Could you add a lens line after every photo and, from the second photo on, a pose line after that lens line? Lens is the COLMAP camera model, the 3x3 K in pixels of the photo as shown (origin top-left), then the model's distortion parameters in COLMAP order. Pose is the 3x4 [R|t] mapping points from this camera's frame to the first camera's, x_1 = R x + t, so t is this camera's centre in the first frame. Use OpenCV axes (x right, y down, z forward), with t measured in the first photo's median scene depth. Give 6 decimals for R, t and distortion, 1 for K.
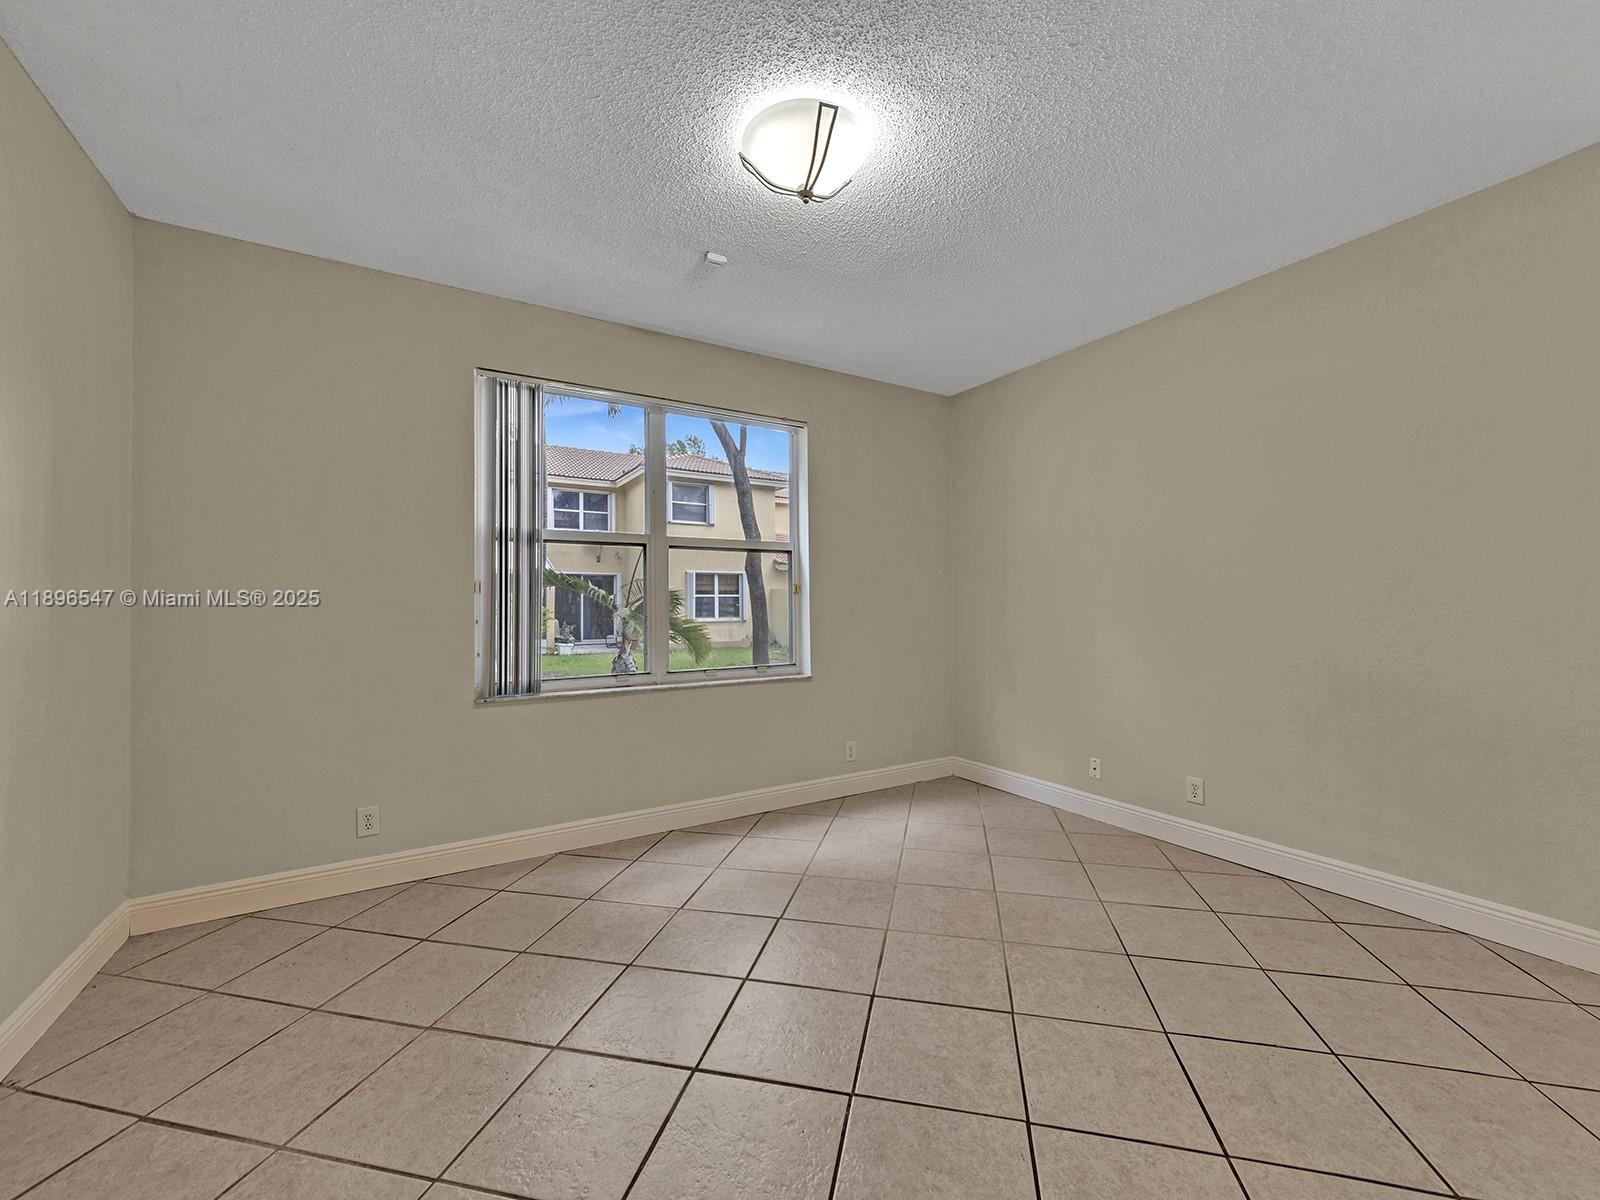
lens RADIAL K [[640.0, 0, 803.2], [0, 640.0, 594.6], [0, 0, 1]] dist [-0.000228, 0.000114]
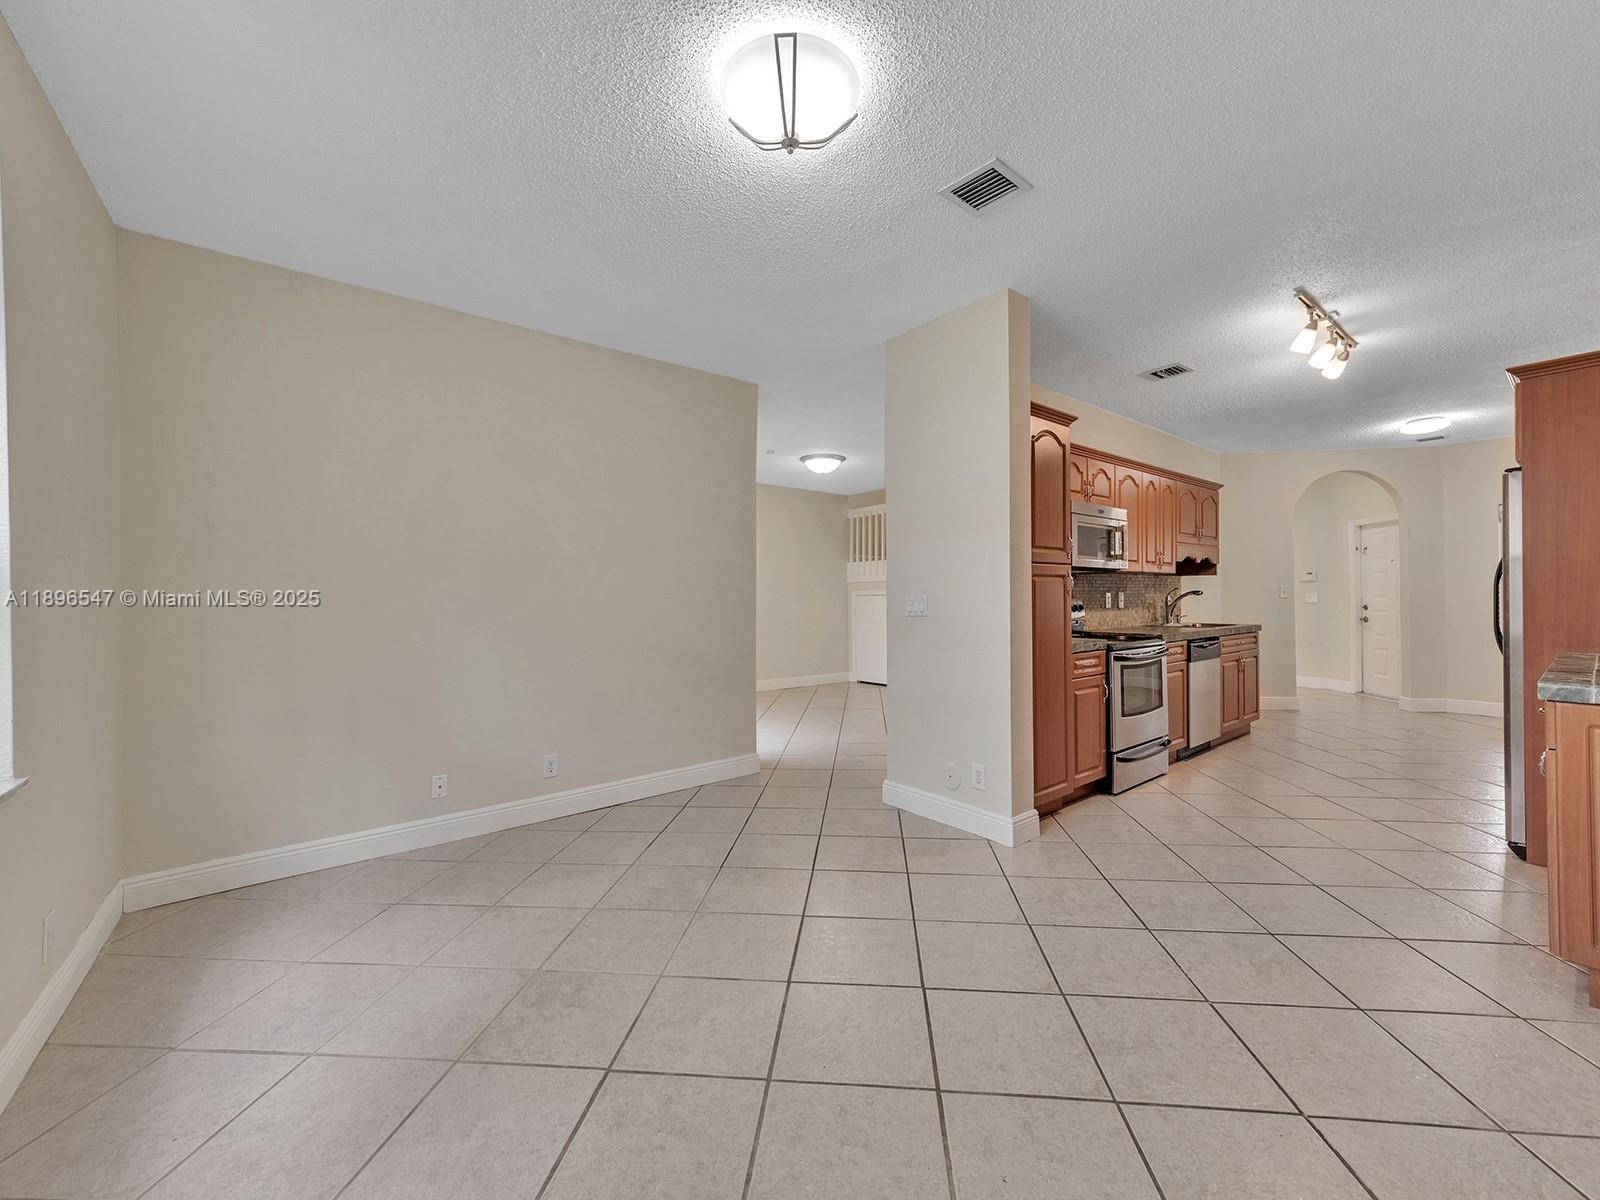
lens RADIAL K [[640.0, 0, 803.2], [0, 640.0, 594.6], [0, 0, 1]] dist [-0.000228, 0.000114]
pose [[-0.130209, 0.011301, 0.991422, -0.496691], [-0.007847, 0.999892, -0.012428, 0.013094], [-0.991455, -0.009397, -0.130107, 0.623952]]
